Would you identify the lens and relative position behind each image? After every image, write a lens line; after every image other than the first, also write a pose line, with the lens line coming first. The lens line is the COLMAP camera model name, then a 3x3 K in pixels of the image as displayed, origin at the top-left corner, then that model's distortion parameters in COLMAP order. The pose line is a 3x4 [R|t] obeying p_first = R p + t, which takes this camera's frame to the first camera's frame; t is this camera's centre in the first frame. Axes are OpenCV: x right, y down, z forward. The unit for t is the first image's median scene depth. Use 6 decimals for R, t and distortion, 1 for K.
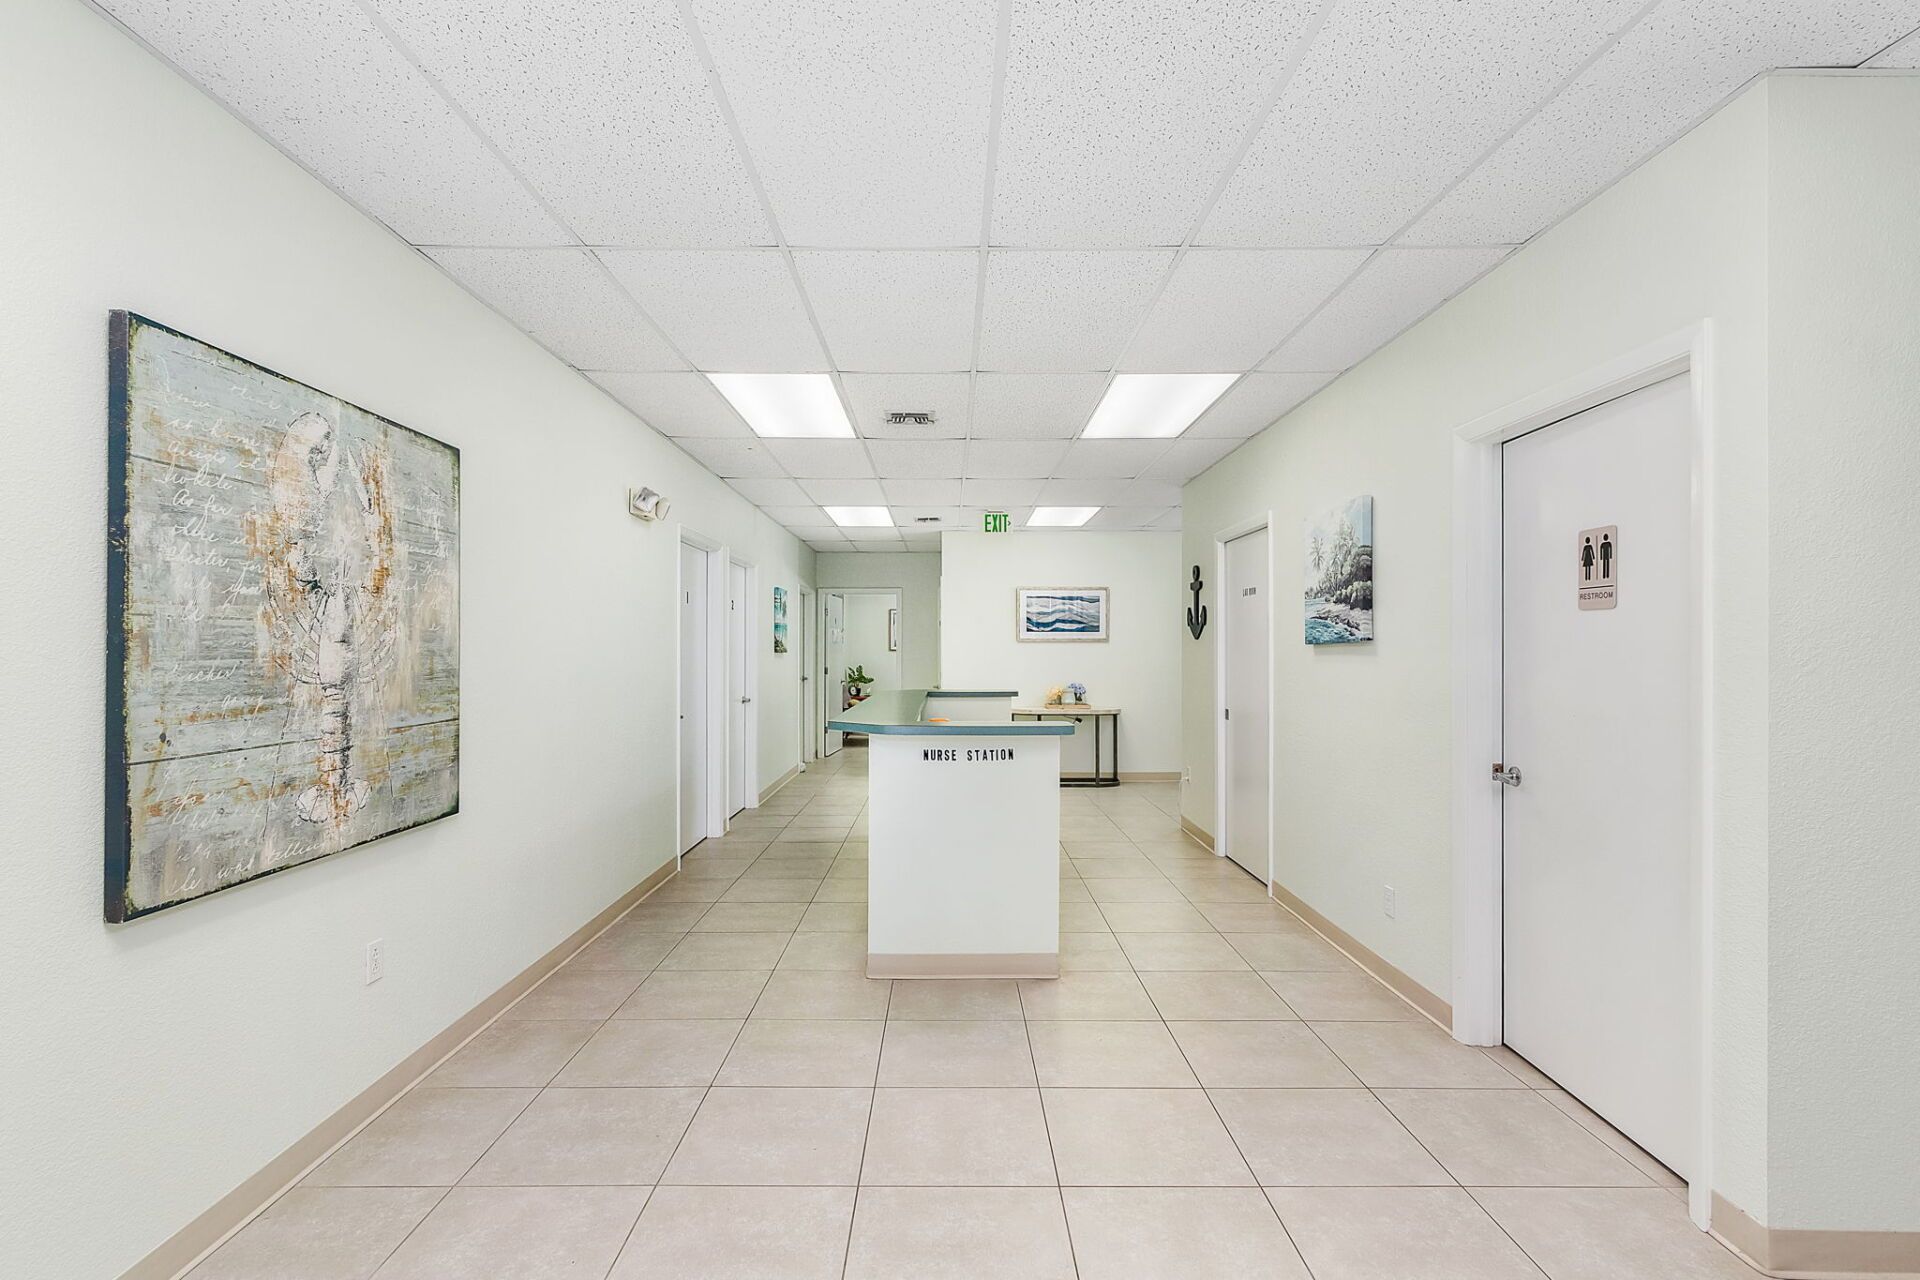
lens RADIAL K [[886.9, 0, 953.4], [0, 886.9, 647.7], [0, 0, 1]] dist [0.015764, -0.000481]
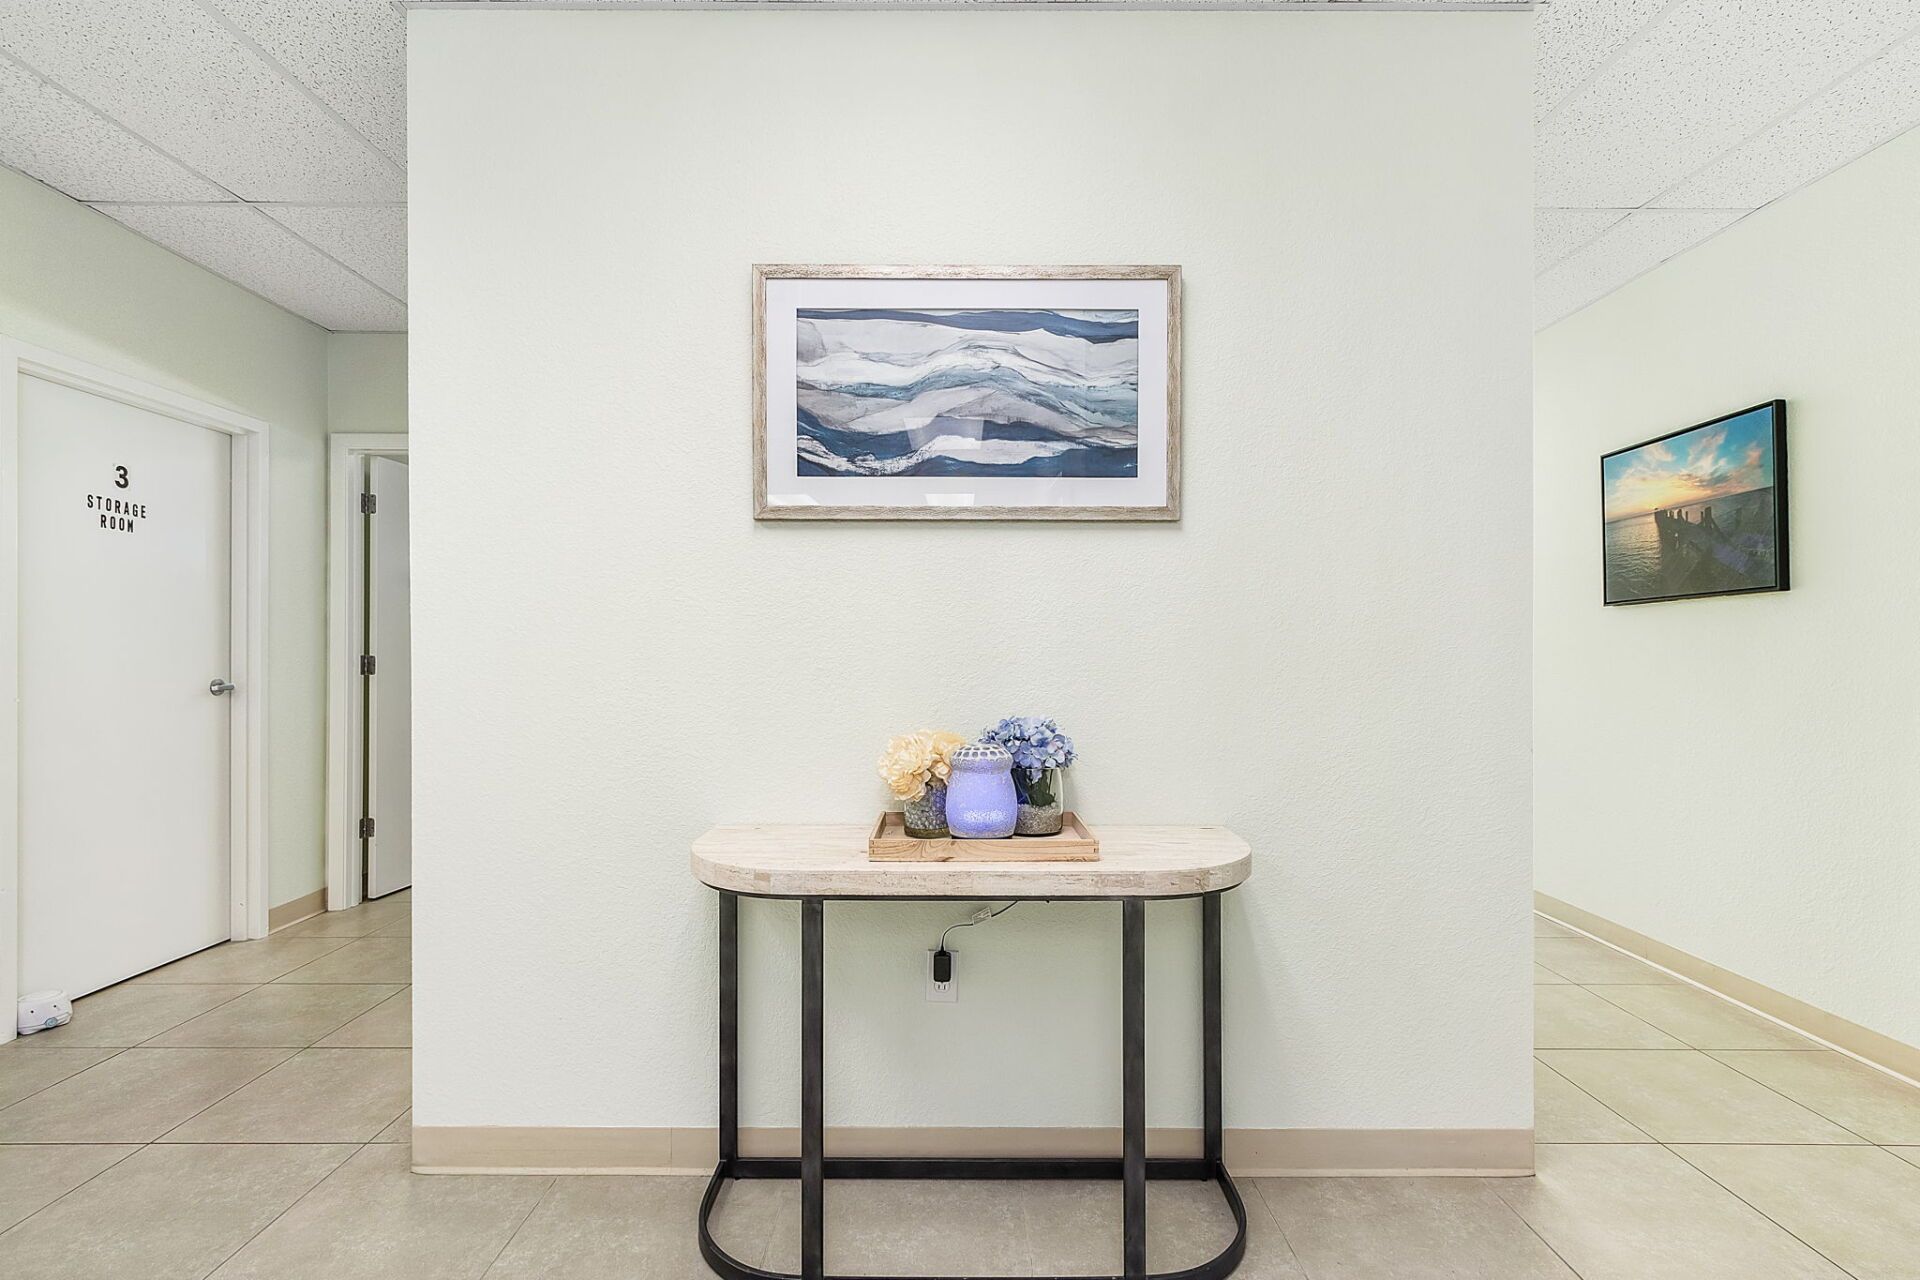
lens RADIAL K [[924.2, 0, 961.4], [0, 924.2, 649.1], [0, 0, 1]] dist [0.002216, 0.000040]
pose [[0.999999, -0.001366, -0.001038, 0.122185], [0.001365, 0.999998, -0.001406, 0.024227], [0.001040, 0.001404, 0.999998, 0.777055]]
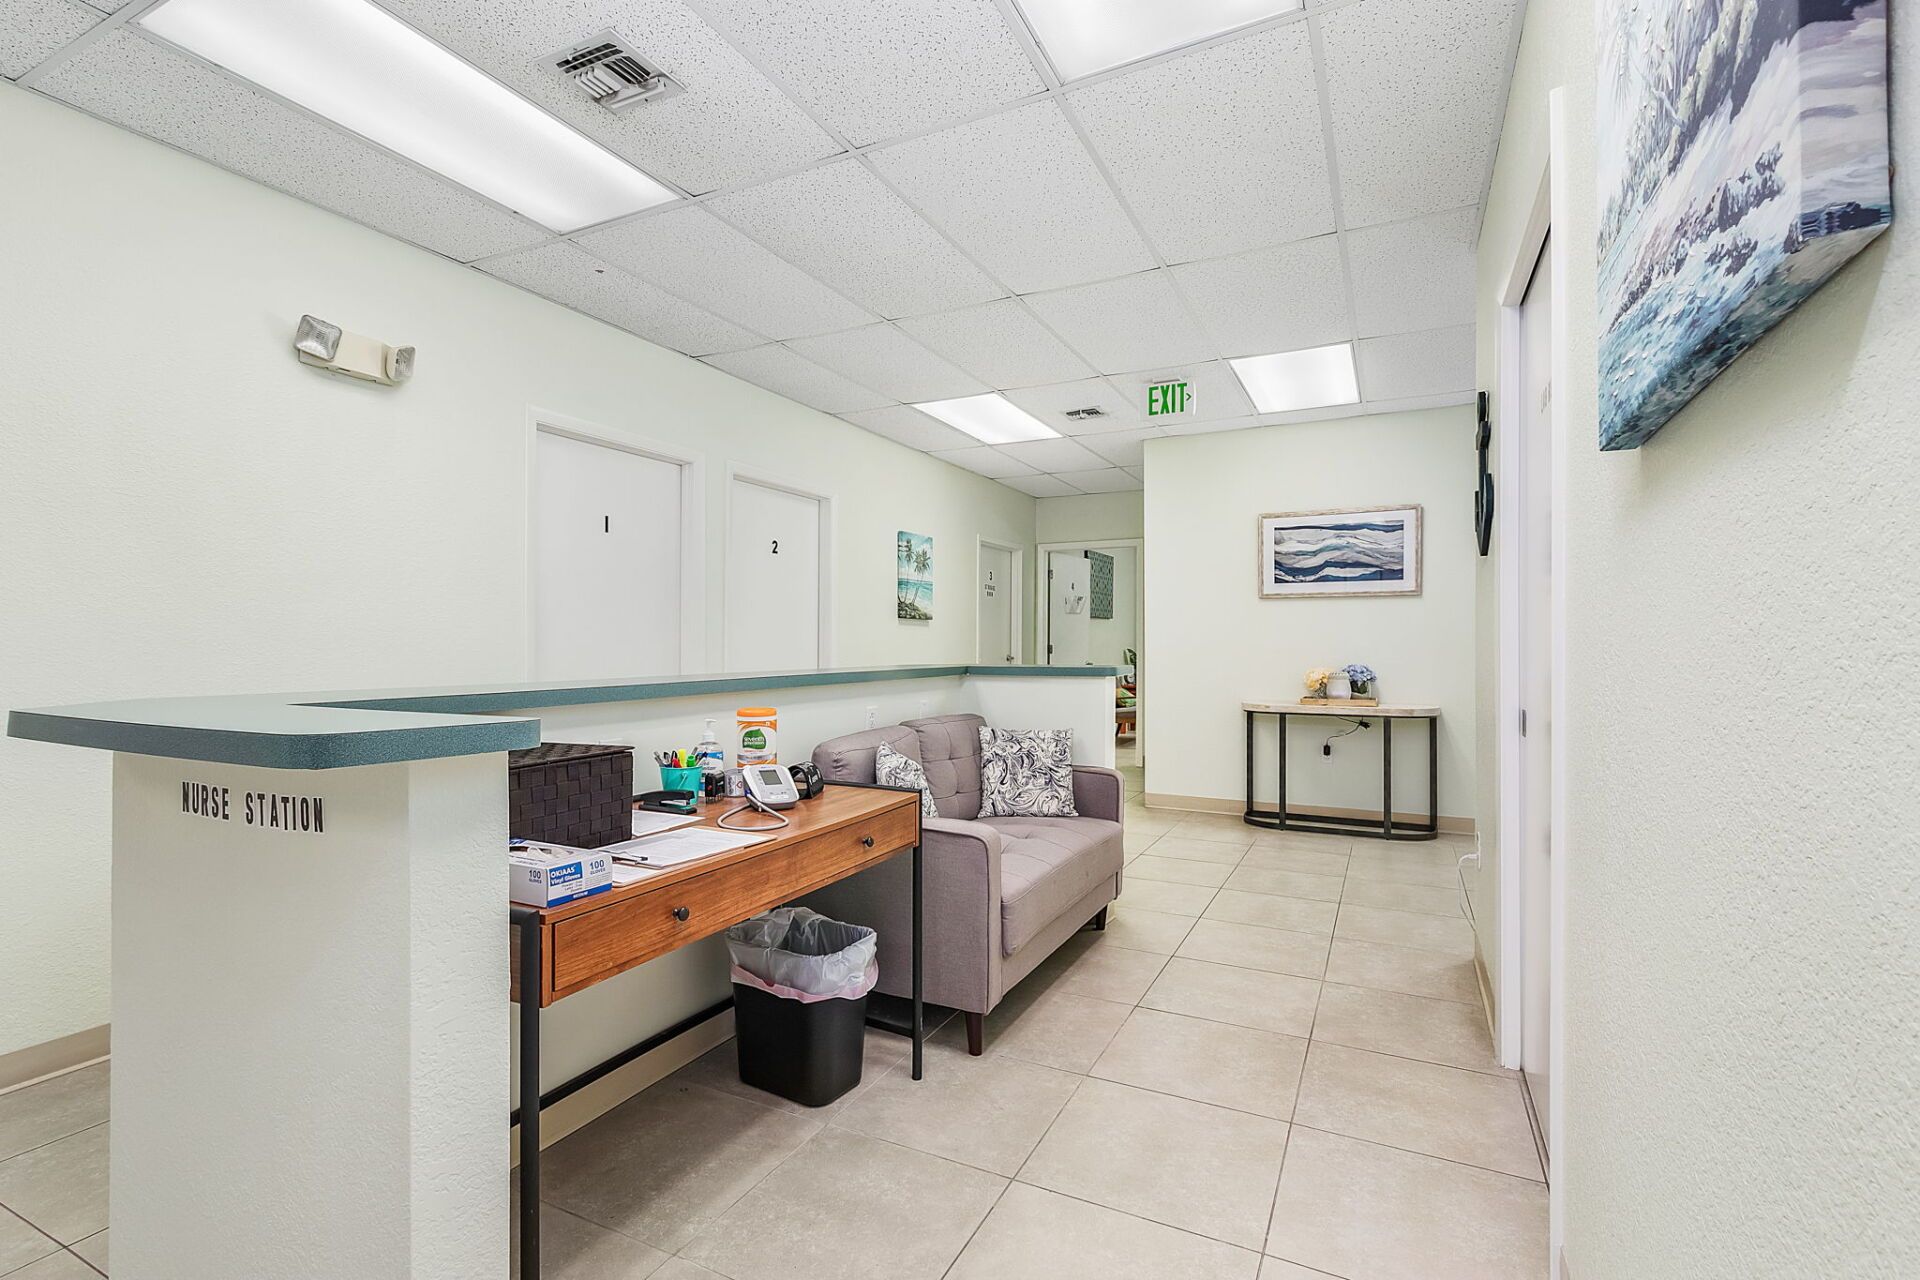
lens RADIAL K [[886.9, 0, 945.4], [0, 886.9, 647.5], [0, 0, 1]] dist [0.015764, -0.000481]
pose [[0.891811, 0.000864, -0.452408, 0.160961], [0.002861, 0.999967, 0.007549, 0.022836], [0.452400, -0.008027, 0.891779, 0.319858]]
